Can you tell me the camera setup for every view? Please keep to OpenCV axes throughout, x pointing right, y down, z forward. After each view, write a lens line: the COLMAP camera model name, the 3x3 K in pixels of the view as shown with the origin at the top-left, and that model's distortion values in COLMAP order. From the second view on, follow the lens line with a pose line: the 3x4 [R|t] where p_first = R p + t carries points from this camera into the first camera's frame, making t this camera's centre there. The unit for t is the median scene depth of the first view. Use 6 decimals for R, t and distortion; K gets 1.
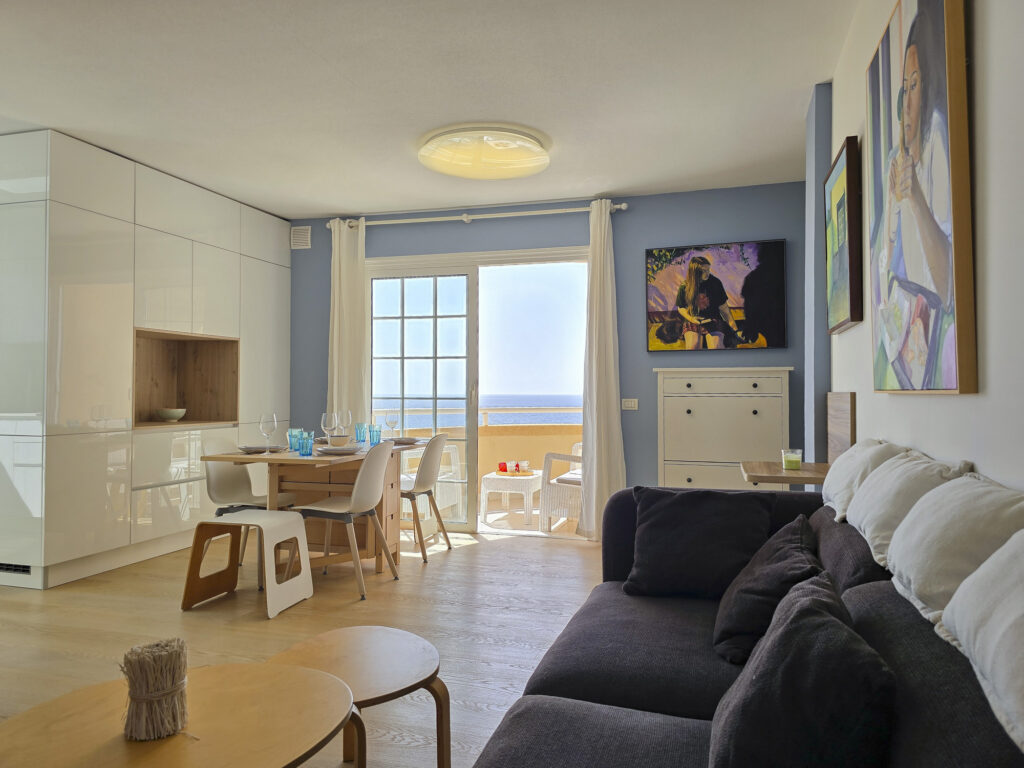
lens RADIAL K [[686.4, 0, 519.5], [0, 686.4, 388.8], [0, 0, 1]] dist [0.053883, -0.054405]
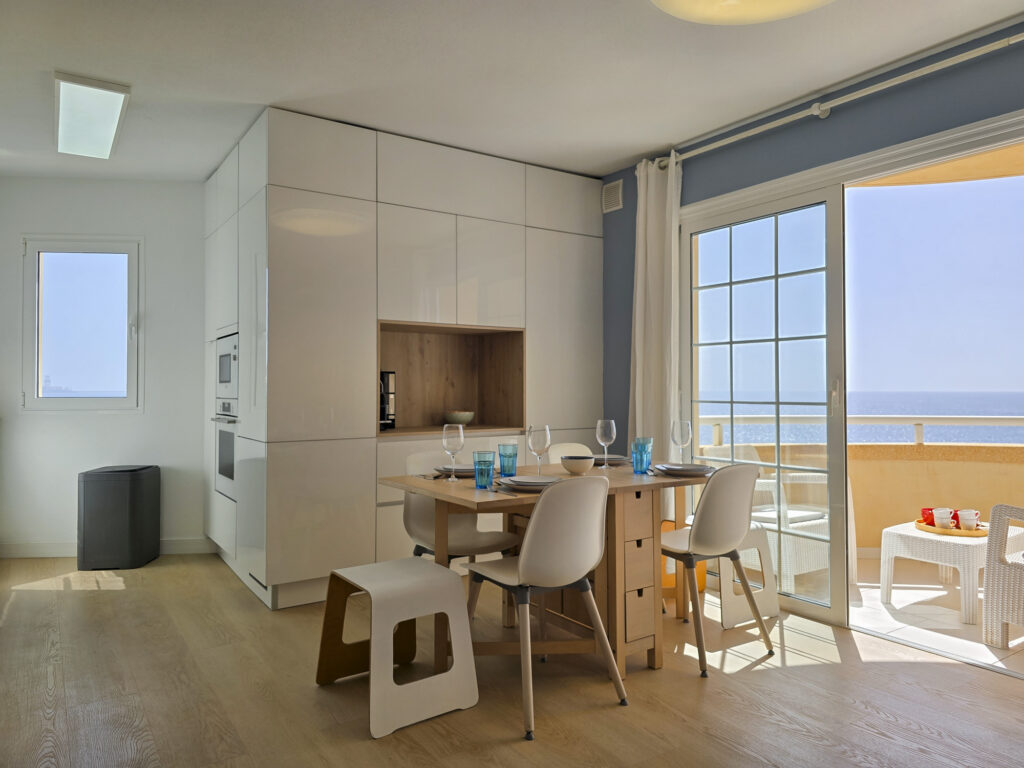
lens RADIAL K [[686.4, 0, 511.9], [0, 686.4, 377.3], [0, 0, 1]] dist [0.053883, -0.054405]
pose [[0.770668, -0.013022, -0.637103, 0.101851], [0.004930, 0.999883, -0.014474, -0.001795], [0.637217, 0.008014, 0.770642, 0.346089]]
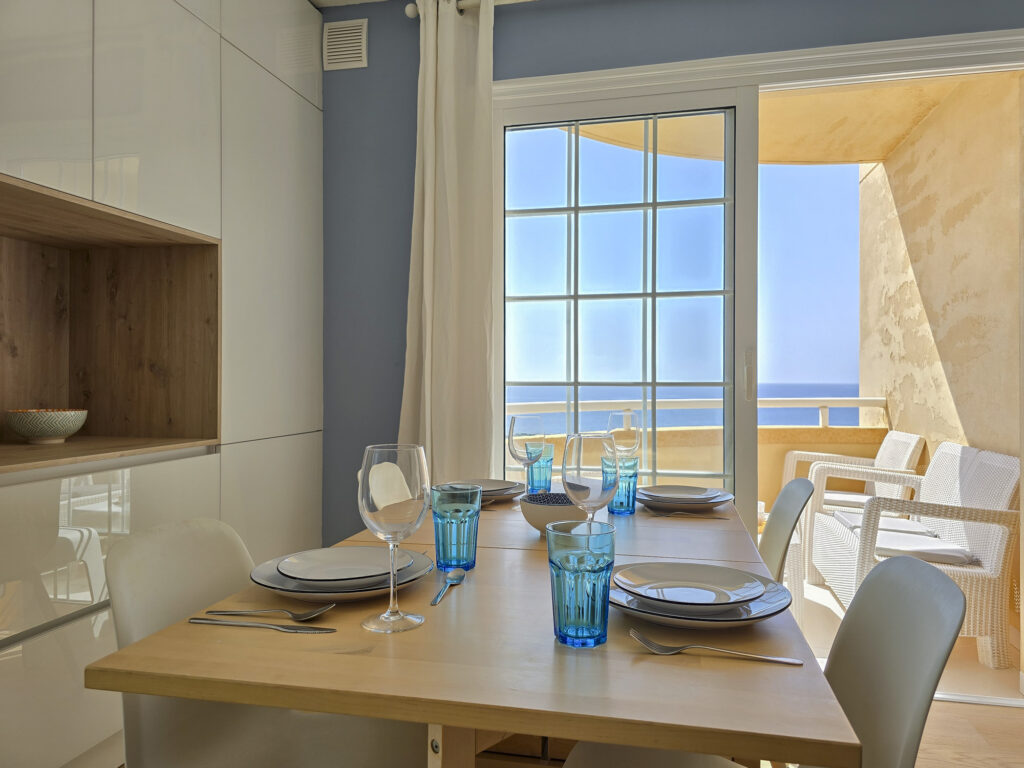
lens RADIAL K [[686.4, 0, 515.2], [0, 686.4, 381.1], [0, 0, 1]] dist [0.053883, -0.054405]
pose [[0.998170, -0.002774, 0.060408, -0.247675], [0.002636, 0.999994, 0.002362, 0.011290], [-0.060414, -0.002198, 0.998171, 0.558742]]
